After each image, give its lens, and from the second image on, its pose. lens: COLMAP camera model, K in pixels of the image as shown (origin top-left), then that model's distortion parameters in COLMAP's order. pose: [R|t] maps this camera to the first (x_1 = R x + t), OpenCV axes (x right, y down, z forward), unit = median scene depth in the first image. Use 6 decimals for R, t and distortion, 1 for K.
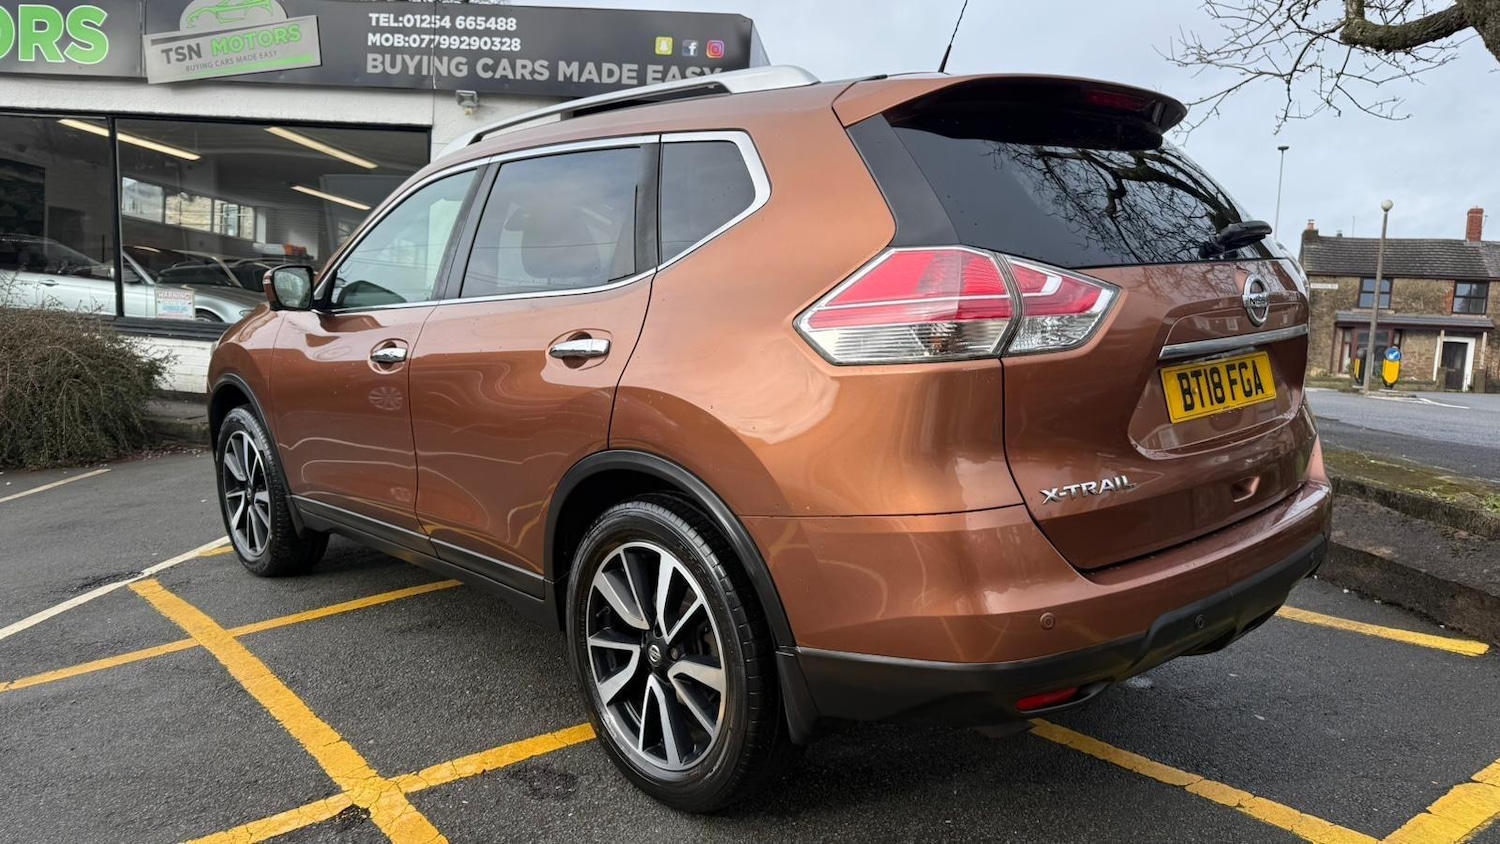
lens RADIAL K [[1056.4, 0, 743.8], [0, 1056.4, 427.7], [0, 0, 1]] dist [0.026192, -0.032868]
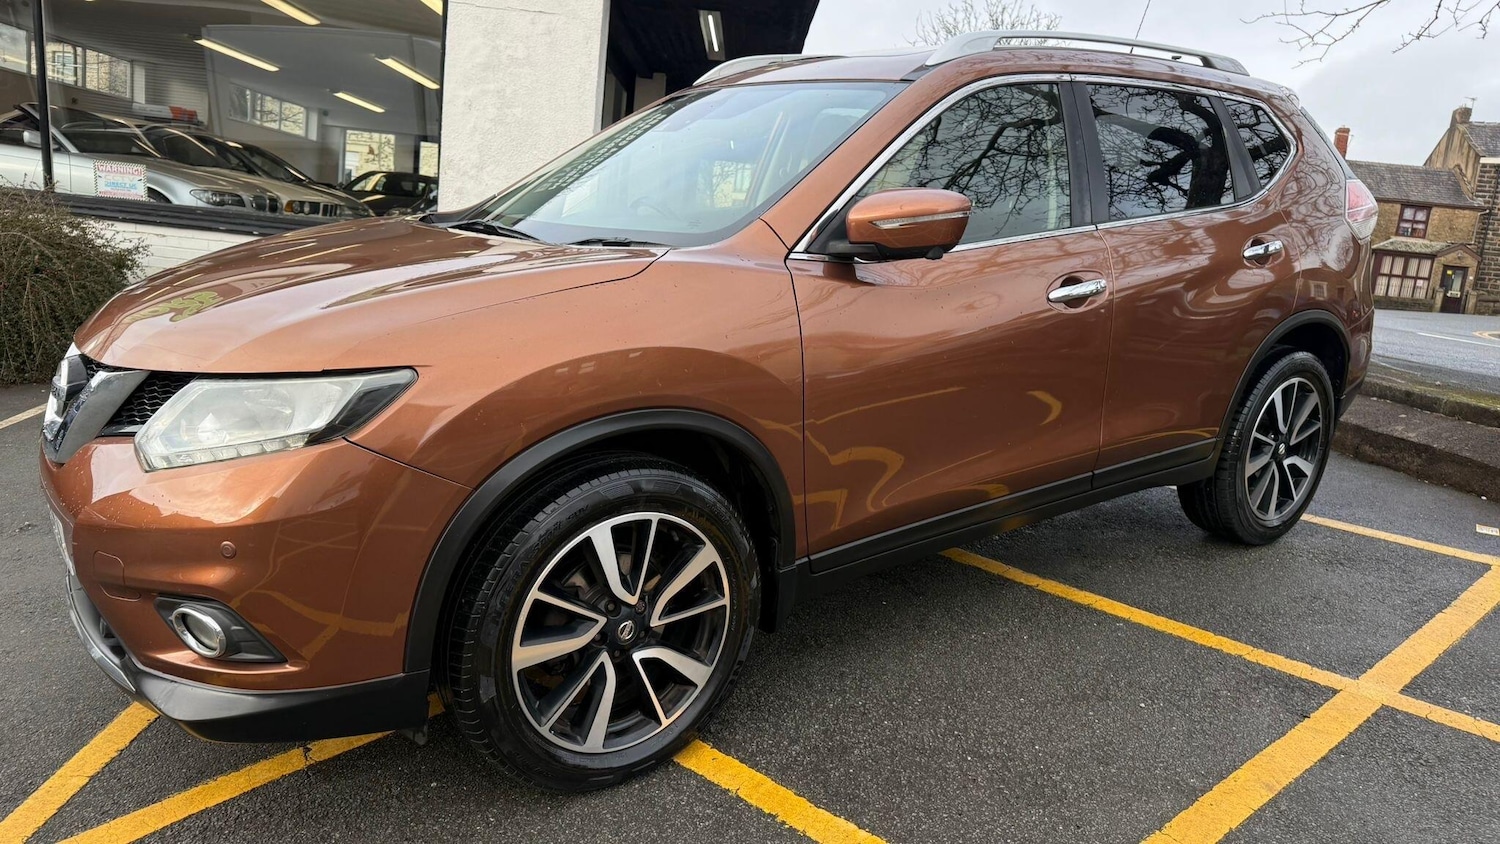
lens RADIAL K [[1056.4, 0, 746.9], [0, 1056.4, 428.8], [0, 0, 1]] dist [0.026192, -0.032868]
pose [[0.990115, 0.010631, 0.139853, -0.171234], [-0.025228, 0.994359, 0.103023, -0.021193], [-0.137969, -0.105533, 0.984798, 0.091210]]
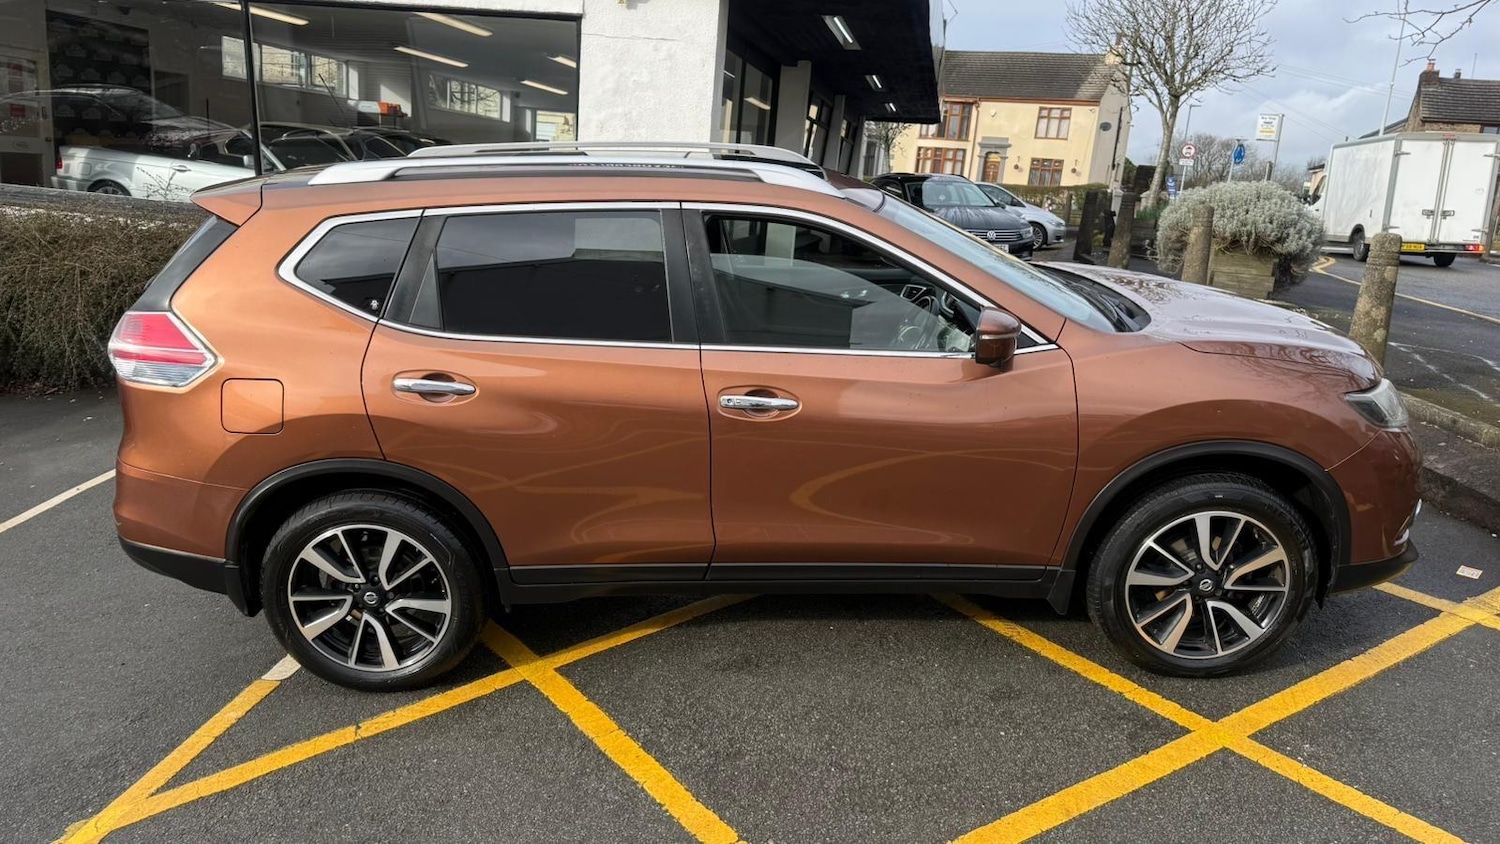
lens RADIAL K [[1056.4, 0, 748.1], [0, 1056.4, 418.7], [0, 0, 1]] dist [0.026192, -0.032868]
pose [[0.998854, 0.019984, -0.043484, -0.097532], [-0.013341, 0.988895, 0.148017, -0.070440], [0.045959, -0.147267, 0.988028, 0.022140]]
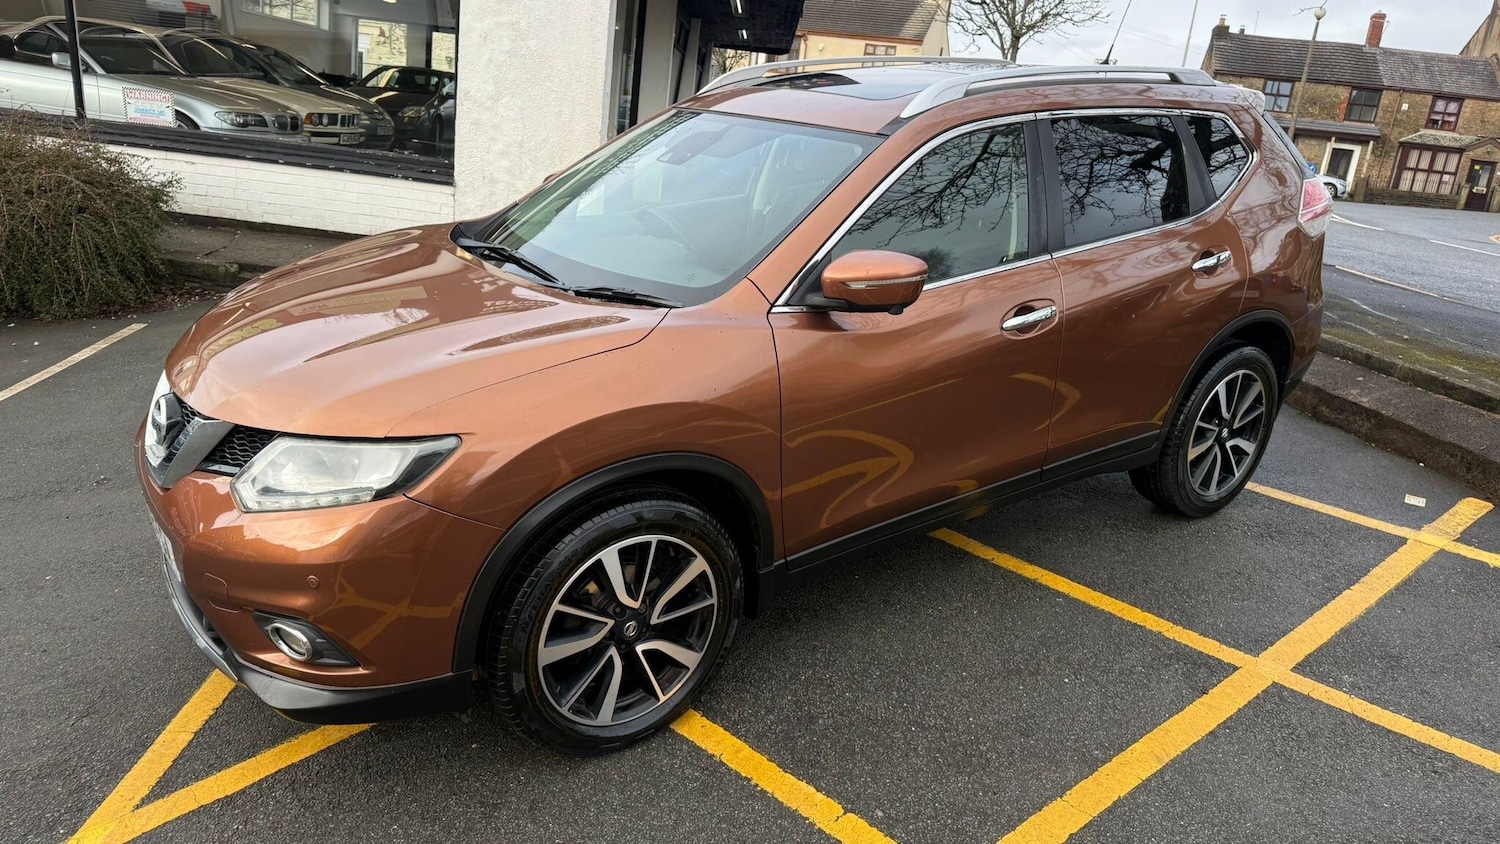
lens RADIAL K [[1056.4, 0, 744.1], [0, 1056.4, 413.1], [0, 0, 1]] dist [0.026192, -0.032868]
pose [[0.991972, 0.011039, 0.125977, -0.170654], [-0.036337, 0.979054, 0.200333, -0.066534], [-0.121127, -0.203302, 0.971595, 0.052404]]
